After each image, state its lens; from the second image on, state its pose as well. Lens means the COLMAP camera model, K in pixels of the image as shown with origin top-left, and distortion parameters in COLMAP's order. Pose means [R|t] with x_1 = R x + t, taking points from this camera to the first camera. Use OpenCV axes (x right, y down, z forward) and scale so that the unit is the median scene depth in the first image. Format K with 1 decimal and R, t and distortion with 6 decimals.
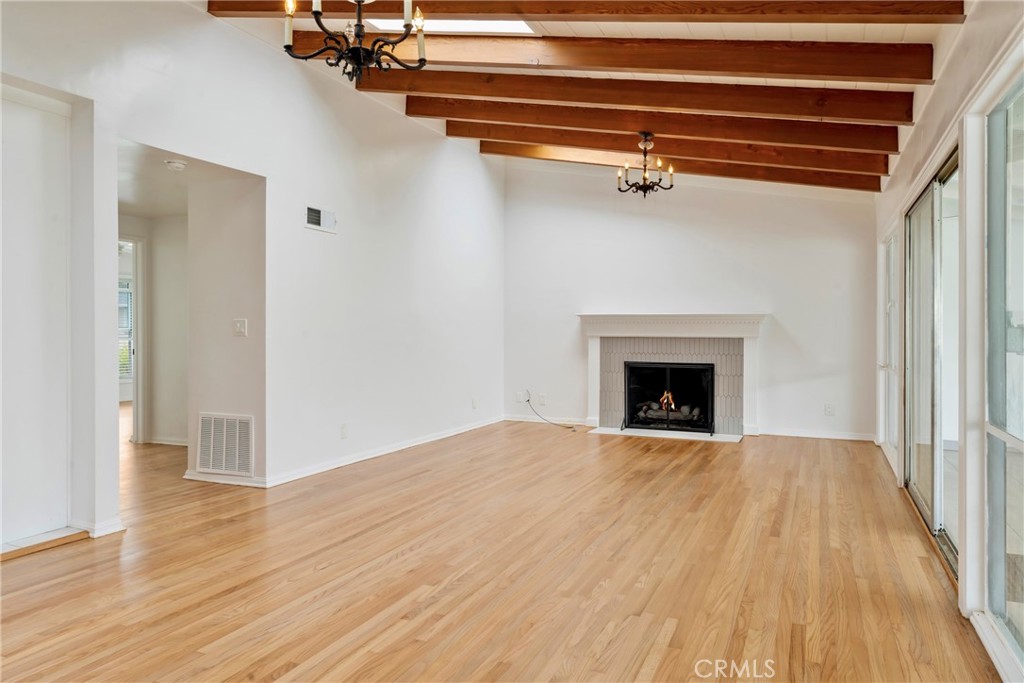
lens RADIAL K [[690.1, 0, 505.0], [0, 690.1, 333.7], [0, 0, 1]] dist [-0.007006, 0.002231]
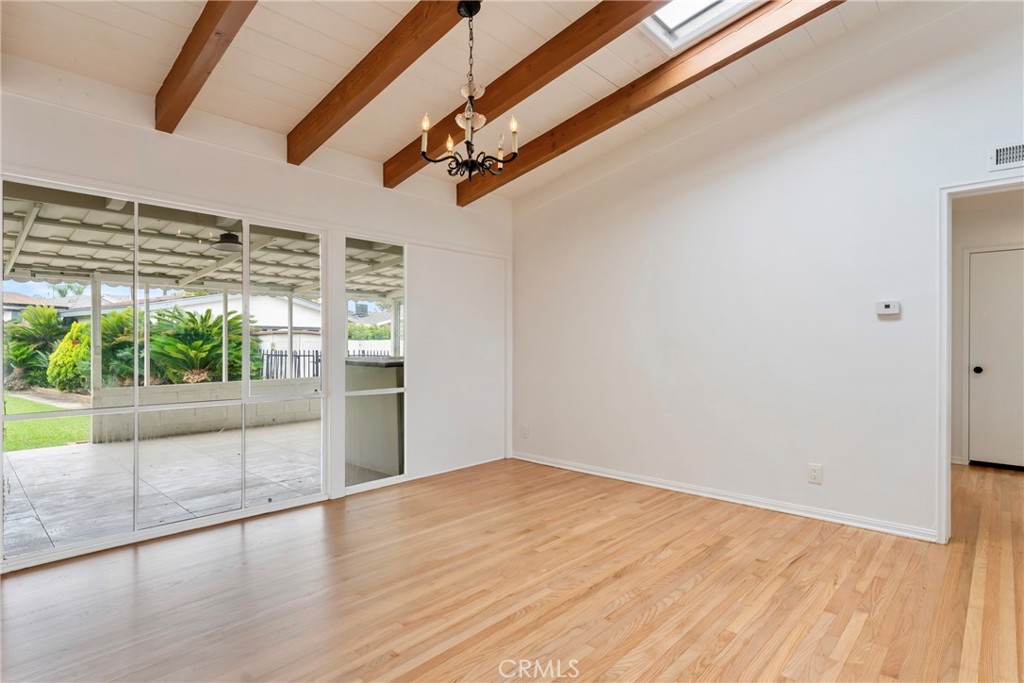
lens RADIAL K [[524.9, 0, 513.1], [0, 524.9, 345.7], [0, 0, 1]] dist [-0.004753, 0.000807]
pose [[-0.948952, -0.006751, 0.315347, -0.406511], [-0.001179, 0.999840, 0.017856, -0.016409], [-0.315417, 0.016573, -0.948808, 1.263908]]
